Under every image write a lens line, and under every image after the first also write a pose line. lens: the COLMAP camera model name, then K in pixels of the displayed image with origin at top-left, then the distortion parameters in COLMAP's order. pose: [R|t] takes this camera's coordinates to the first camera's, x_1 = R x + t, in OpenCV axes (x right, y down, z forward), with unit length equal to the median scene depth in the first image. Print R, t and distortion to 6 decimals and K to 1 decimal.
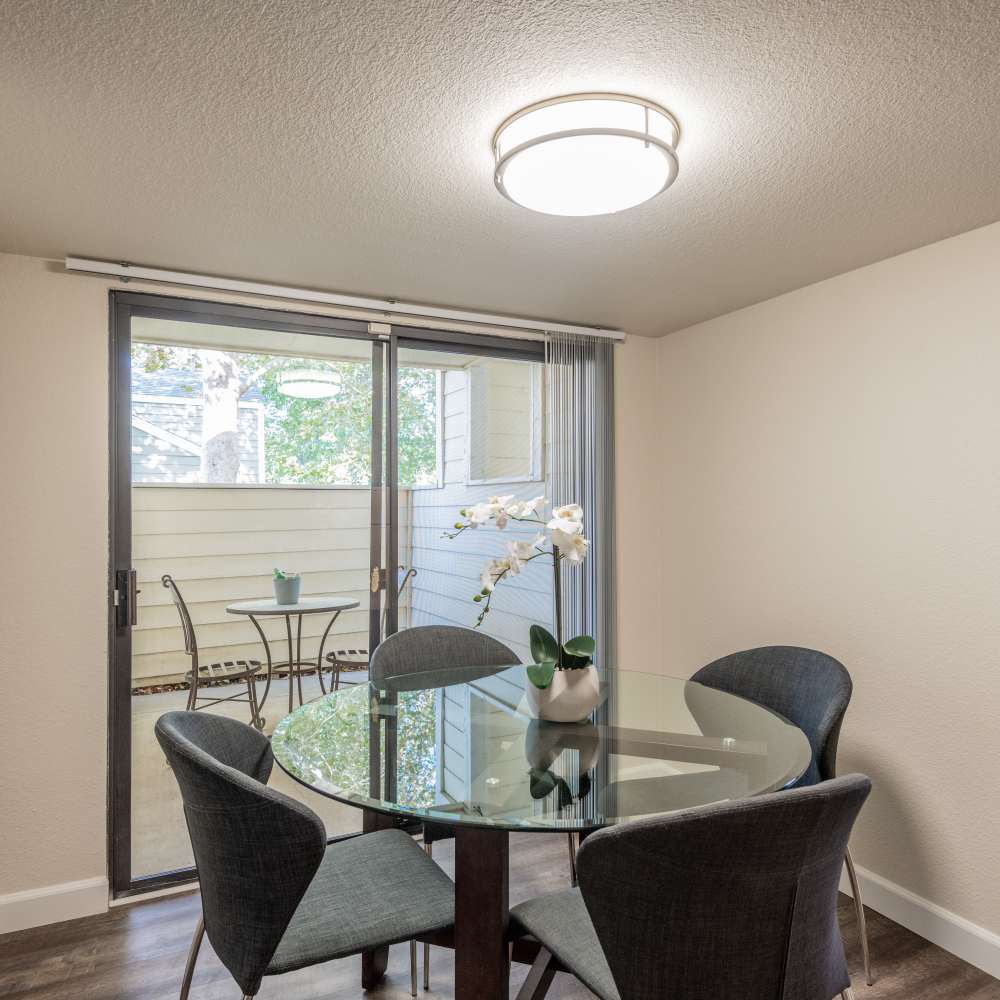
lens RADIAL K [[718.9, 0, 471.0], [0, 718.9, 495.1], [0, 0, 1]] dist [0.054389, -0.001029]
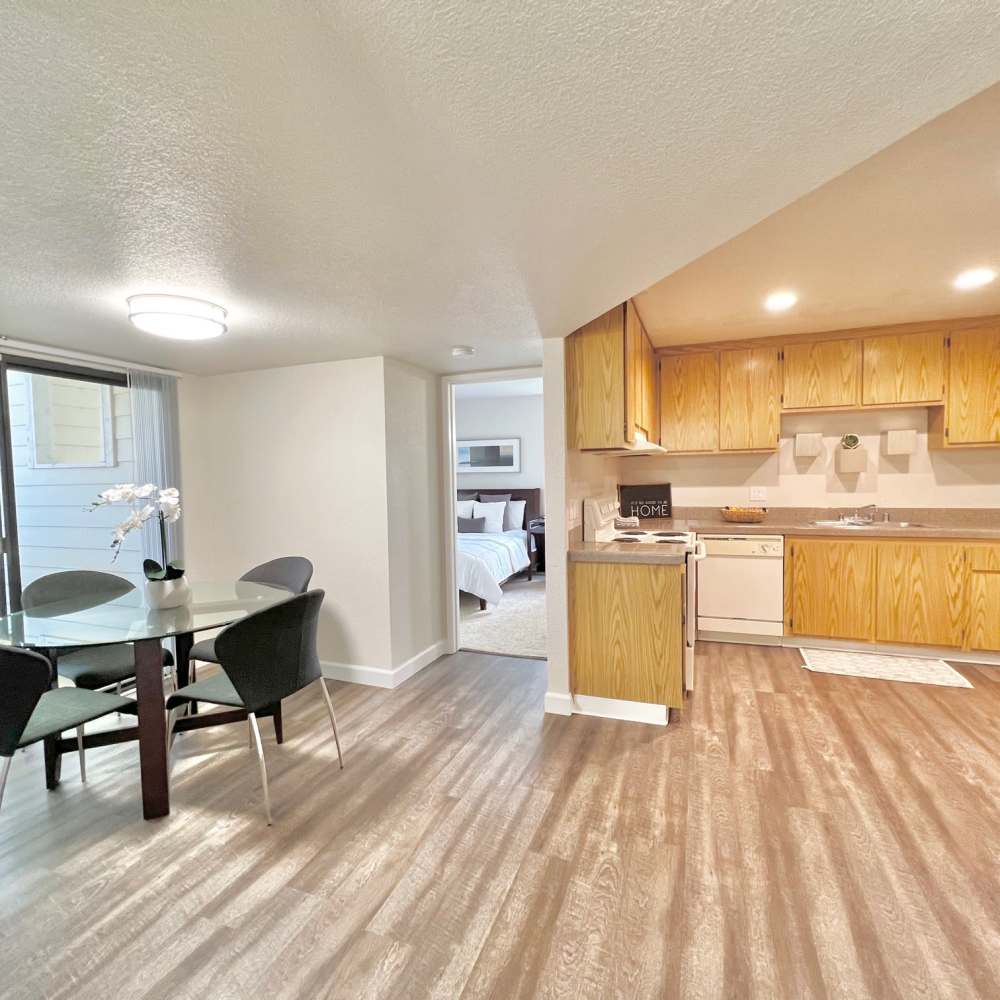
lens RADIAL K [[718.9, 0, 471.0], [0, 718.9, 495.1], [0, 0, 1]] dist [0.054389, -0.001029]
pose [[0.796249, -0.042716, 0.603459, -0.349039], [0.012194, 0.998435, 0.054585, -0.058735], [-0.604846, -0.036105, 0.795523, -0.877873]]
